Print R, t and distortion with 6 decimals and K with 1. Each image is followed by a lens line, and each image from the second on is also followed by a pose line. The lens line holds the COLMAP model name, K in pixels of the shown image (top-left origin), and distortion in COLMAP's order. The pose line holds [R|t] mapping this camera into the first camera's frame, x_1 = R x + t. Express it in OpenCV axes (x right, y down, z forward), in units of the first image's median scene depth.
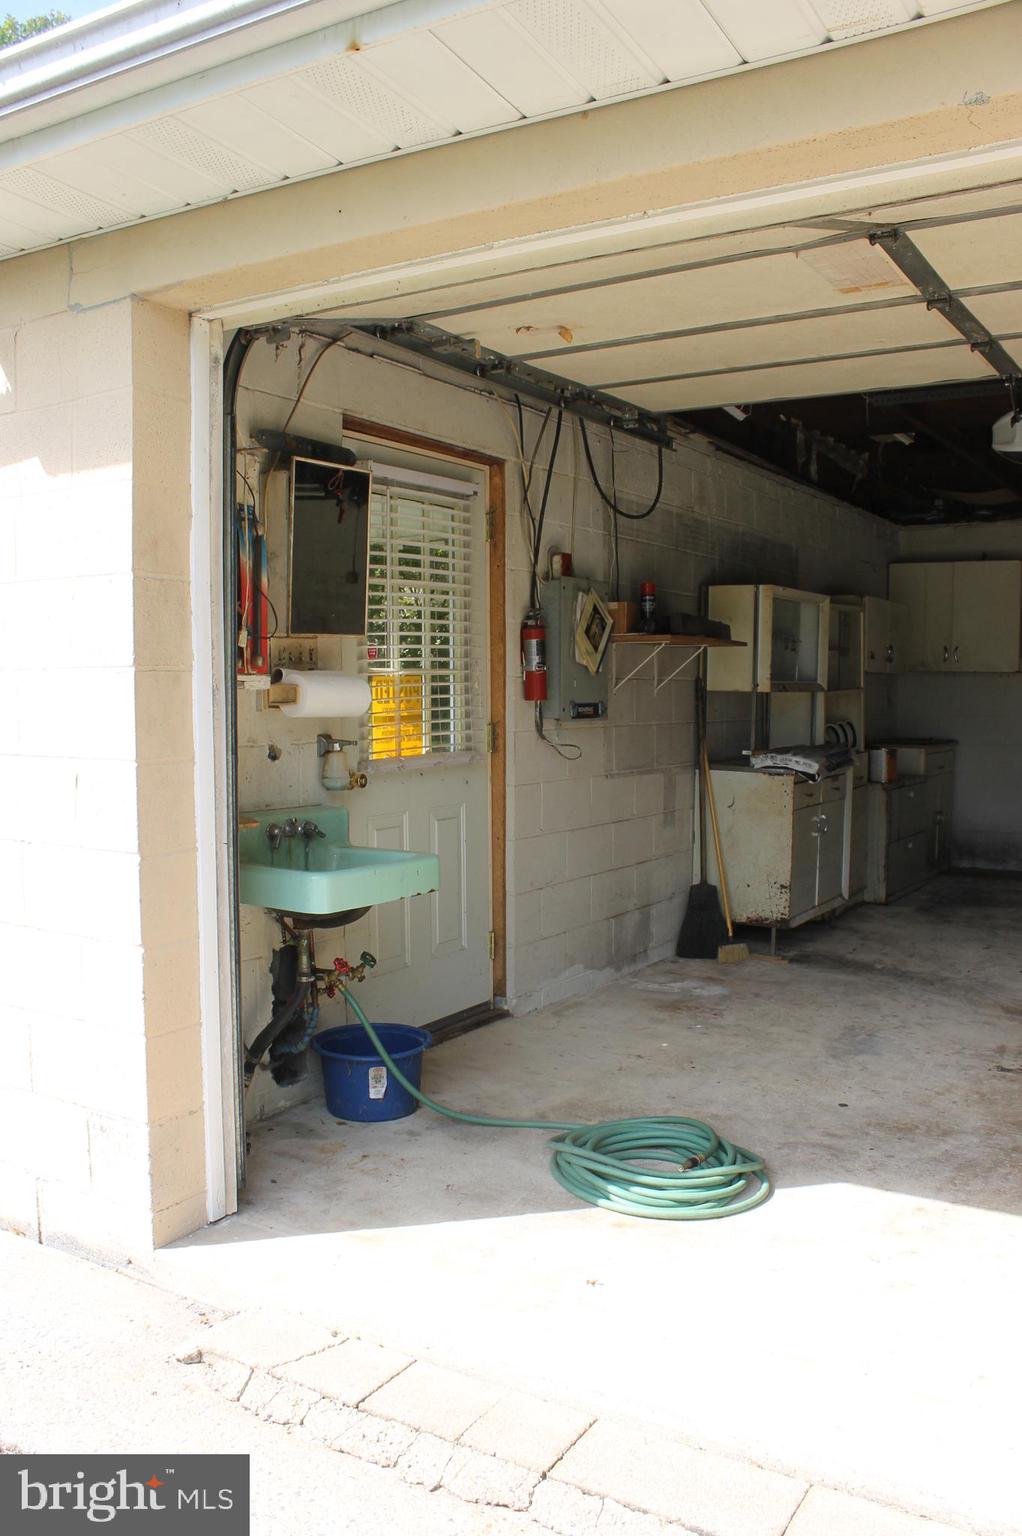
lens RADIAL K [[1294.6, 0, 511.0], [0, 1294.6, 768.0], [0, 0, 1]] dist [-0.165350, 0.147530]
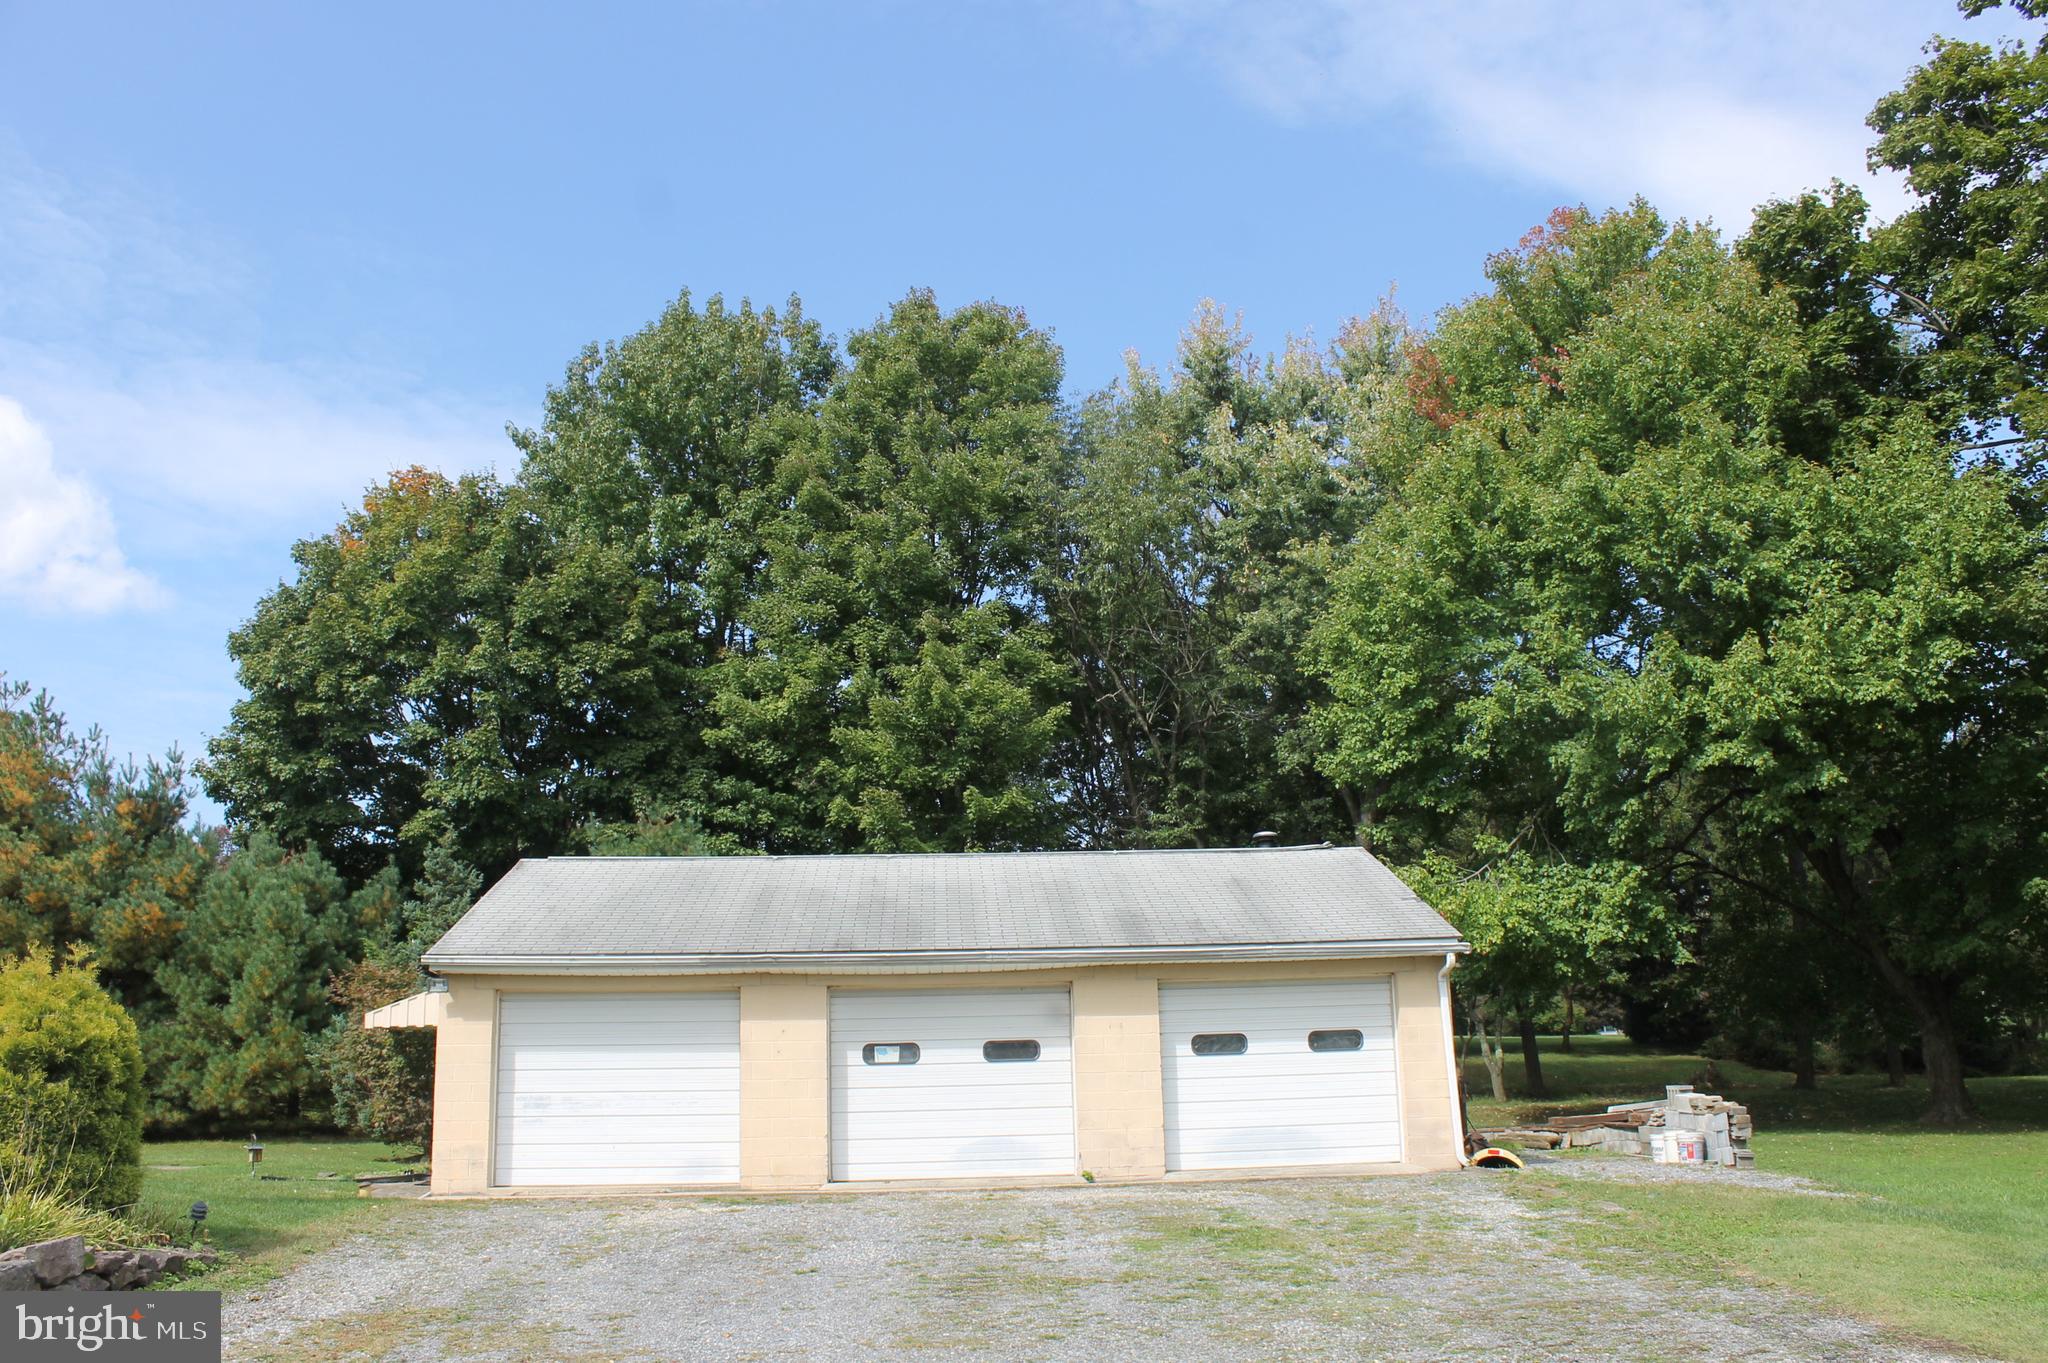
lens RADIAL K [[1726.2, 0, 1031.5], [0, 1726.2, 695.8], [0, 0, 1]] dist [-0.165350, 0.147530]
pose [[0.814321, 0.124817, 0.566835, -1.179090], [0.064489, 0.951100, -0.302077, 0.322530], [-0.576821, 0.282543, 0.766451, -2.693604]]
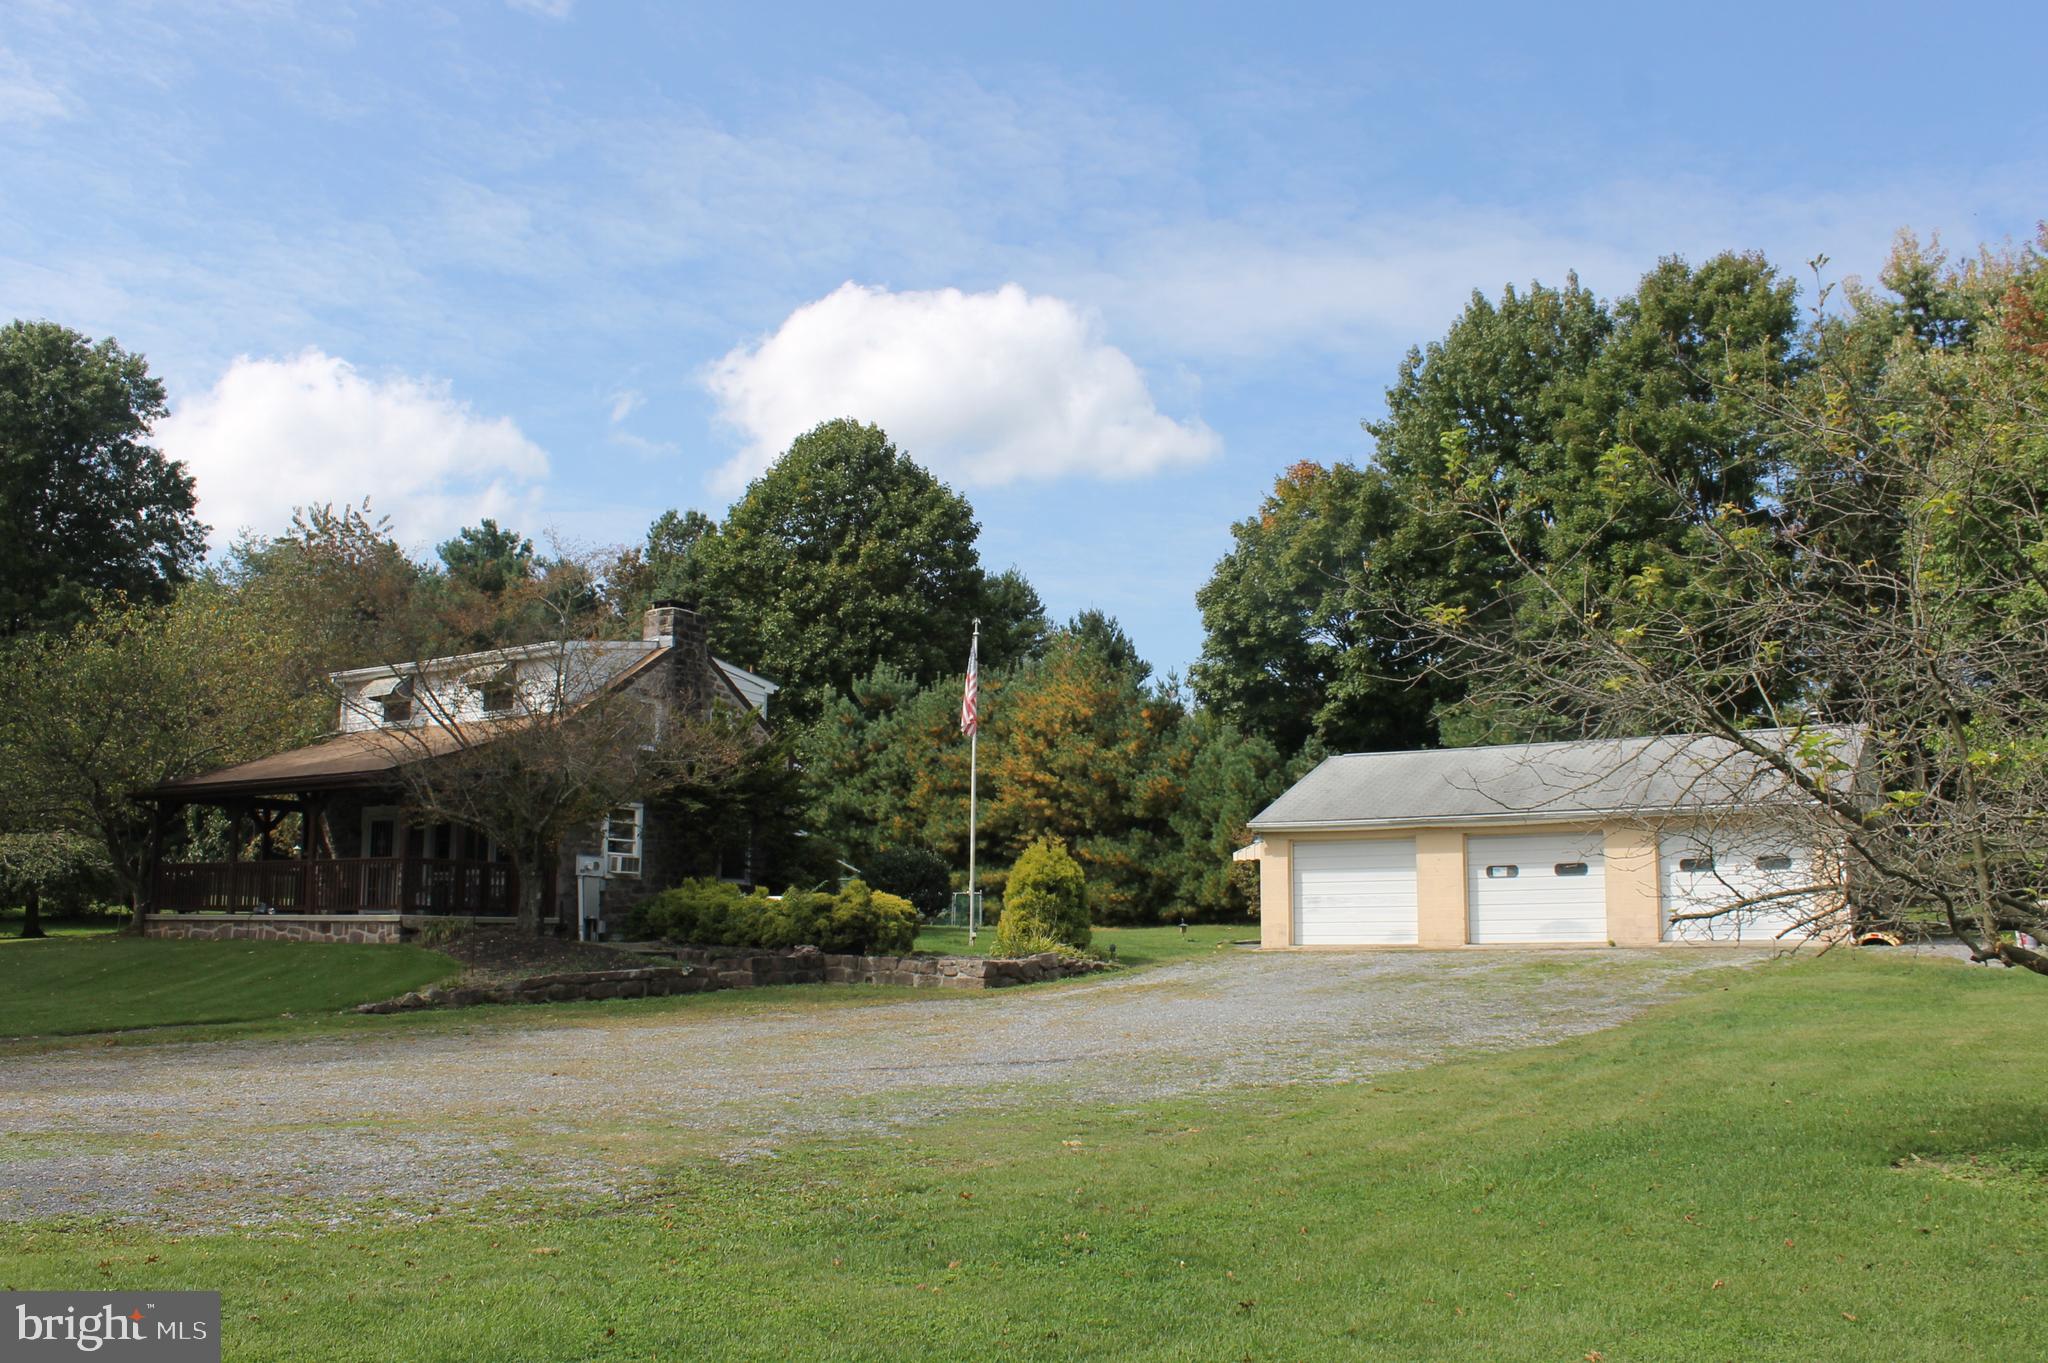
lens RADIAL K [[1726.2, 0, 1031.5], [0, 1726.2, 695.8], [0, 0, 1]] dist [-0.165350, 0.147530]
pose [[0.999986, 0.002401, -0.004615, -0.986917], [-0.003298, 0.978634, -0.205584, 0.559439], [0.004023, 0.205596, 0.978629, -5.451002]]
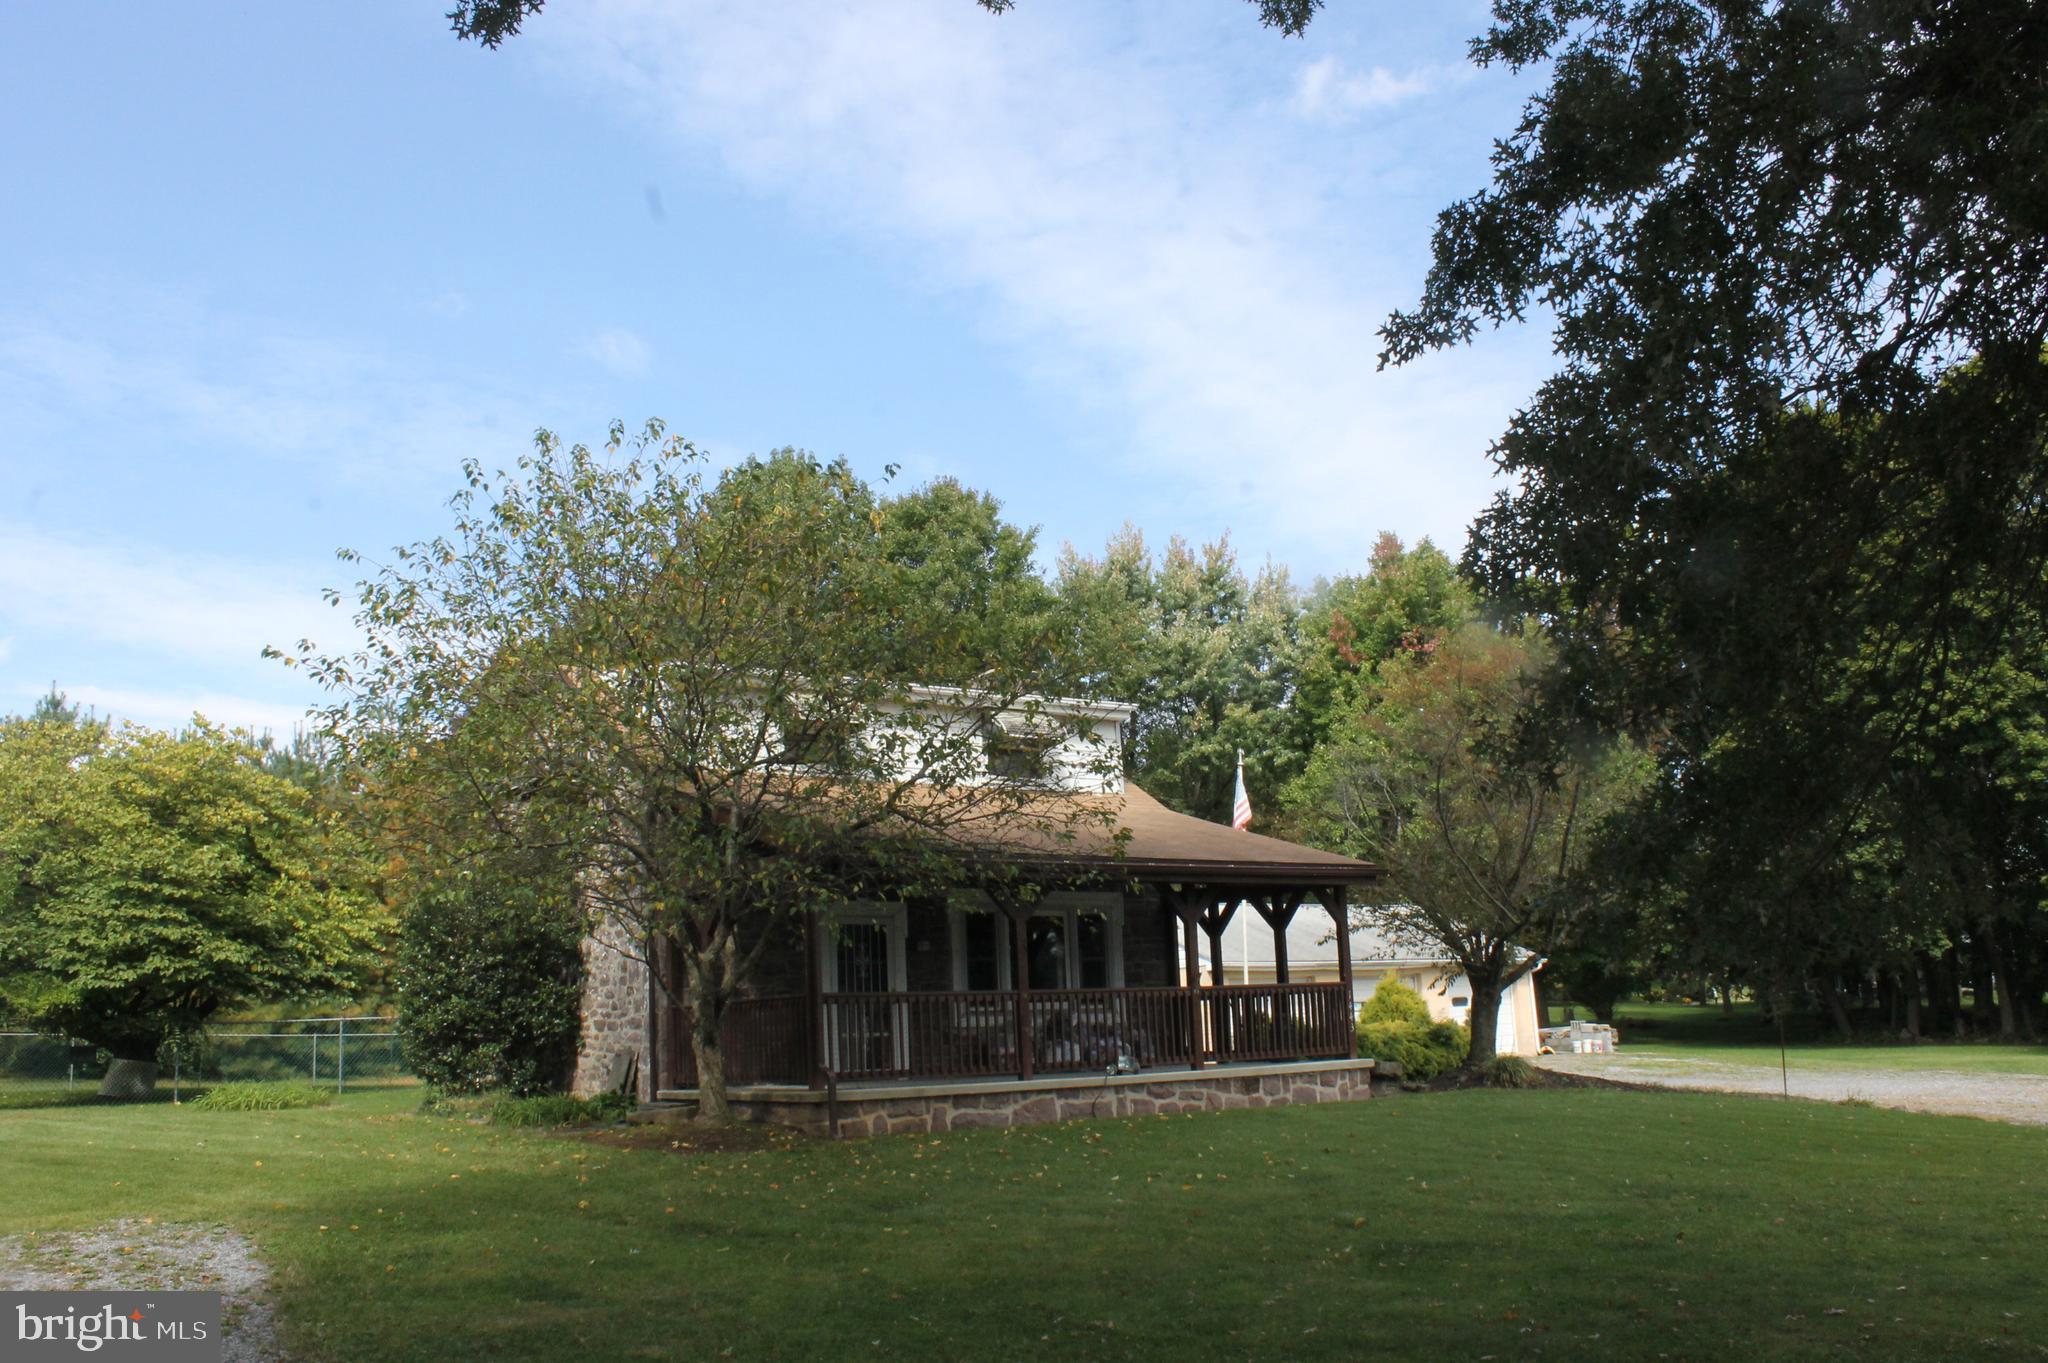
lens RADIAL K [[1726.2, 0, 1031.5], [0, 1726.2, 695.8], [0, 0, 1]] dist [-0.165350, 0.147530]
pose [[0.385730, 0.169784, 0.906855, -6.640408], [0.100543, 0.969332, -0.224247, 0.173937], [-0.917117, 0.177676, 0.356830, -1.361776]]
